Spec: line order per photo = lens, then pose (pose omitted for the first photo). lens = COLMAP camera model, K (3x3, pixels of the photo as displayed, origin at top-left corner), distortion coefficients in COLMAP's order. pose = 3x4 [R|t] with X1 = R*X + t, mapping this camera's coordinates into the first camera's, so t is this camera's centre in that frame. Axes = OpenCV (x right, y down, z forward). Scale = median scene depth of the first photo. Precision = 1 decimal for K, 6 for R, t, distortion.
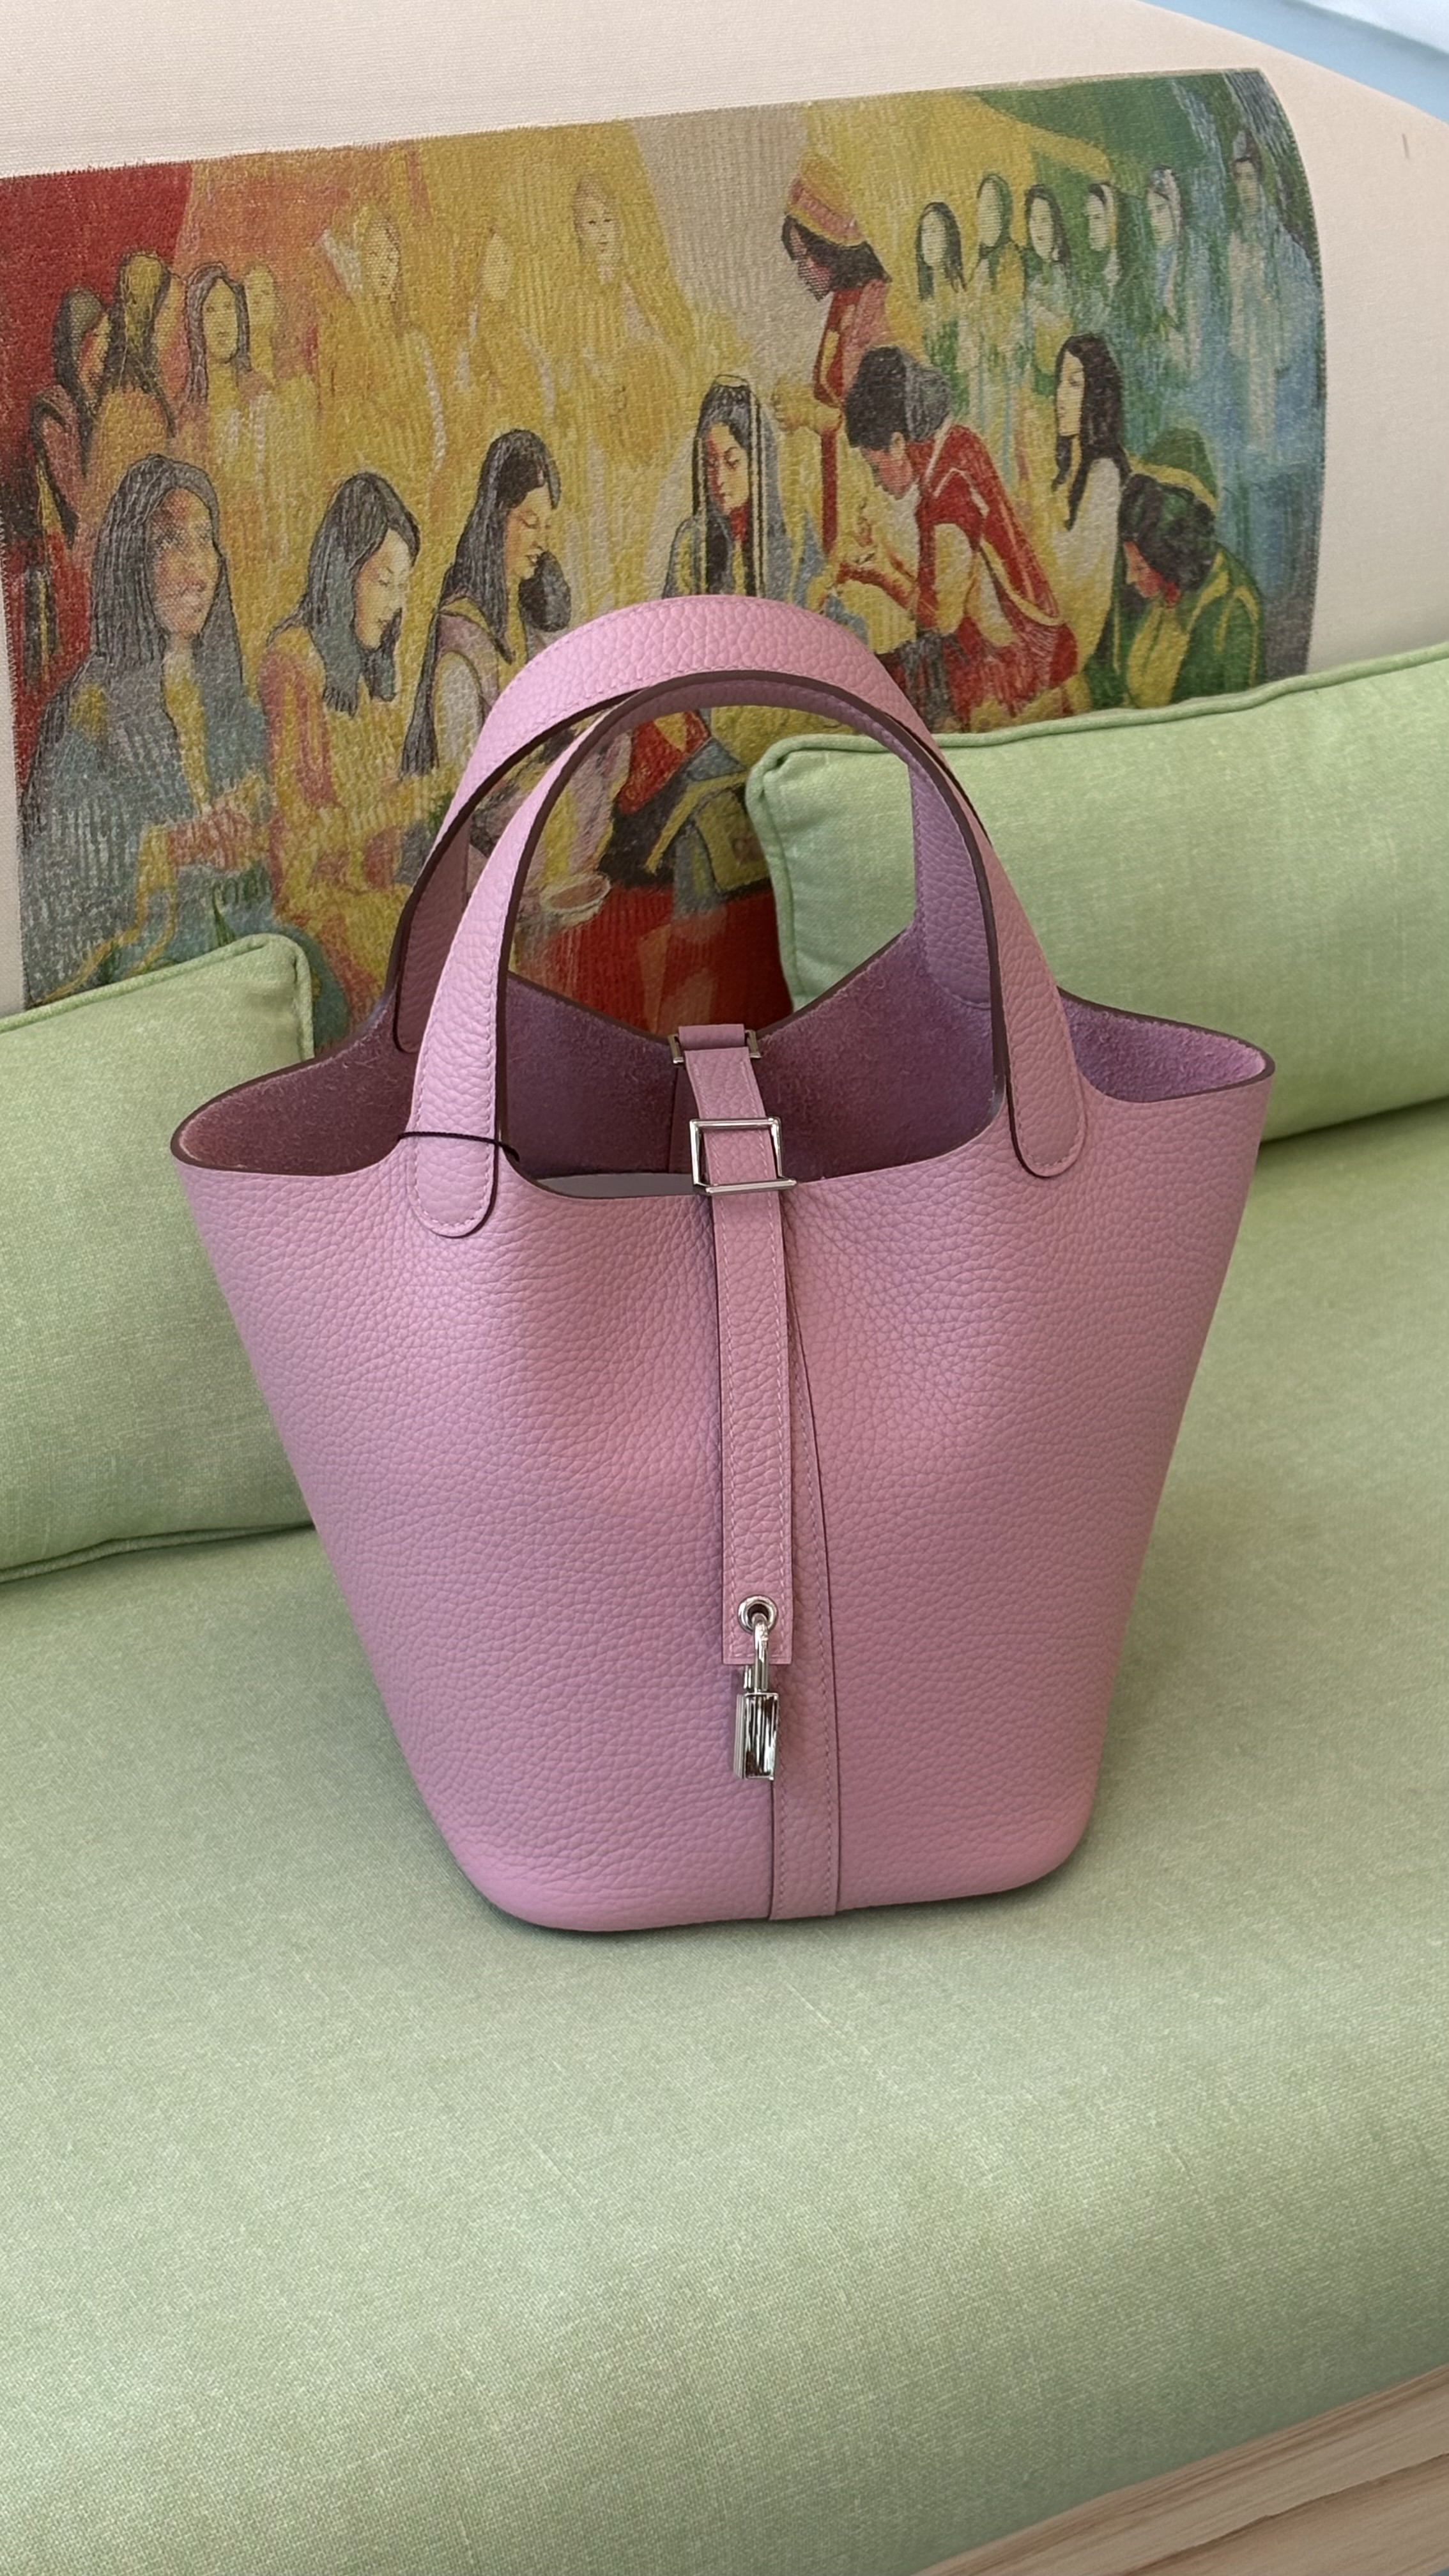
lens RADIAL K [[4698.1, 0, 737.2], [0, 4698.1, 1298.8], [0, 0, 1]] dist [0.269943, -1.143371]
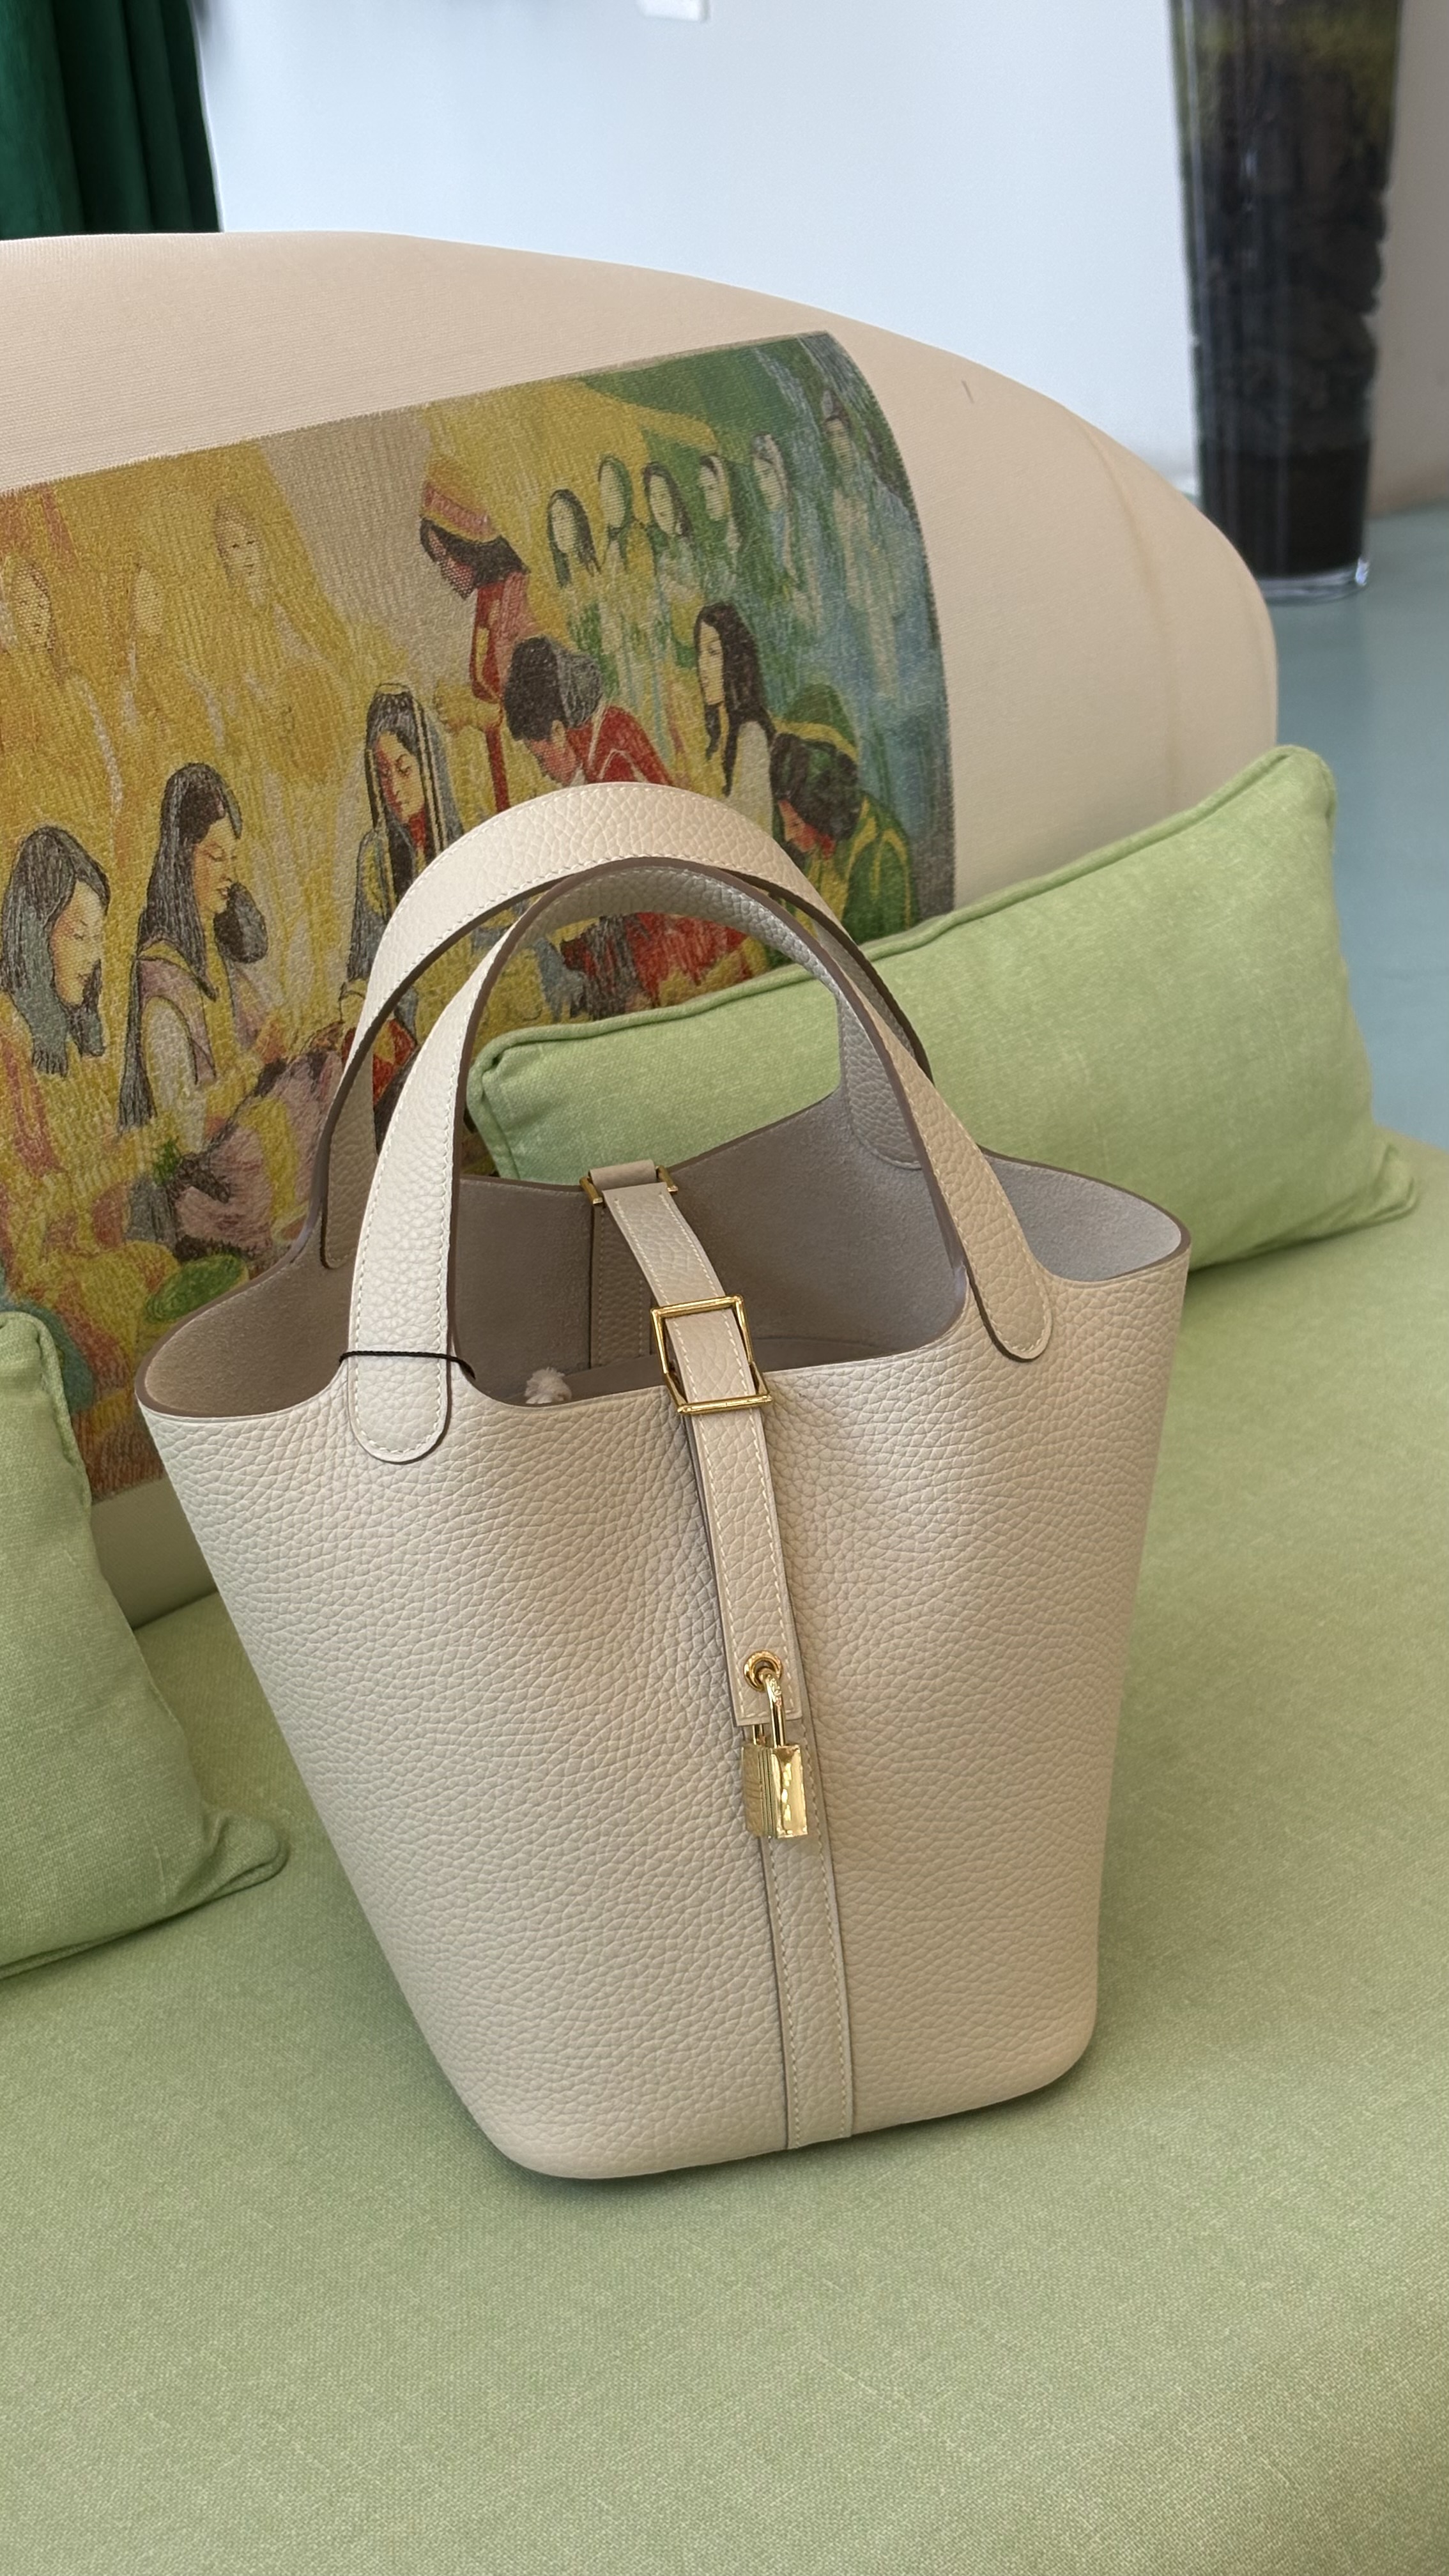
lens RADIAL K [[3988.7, 0, 756.9], [0, 3988.7, 1290.6], [0, 0, 1]] dist [0.274250, -1.232918]
pose [[0.976642, -0.151828, 0.152049, -0.071610], [0.159012, 0.986613, -0.036192, -0.027172], [-0.144519, 0.059524, 0.987710, 0.166511]]
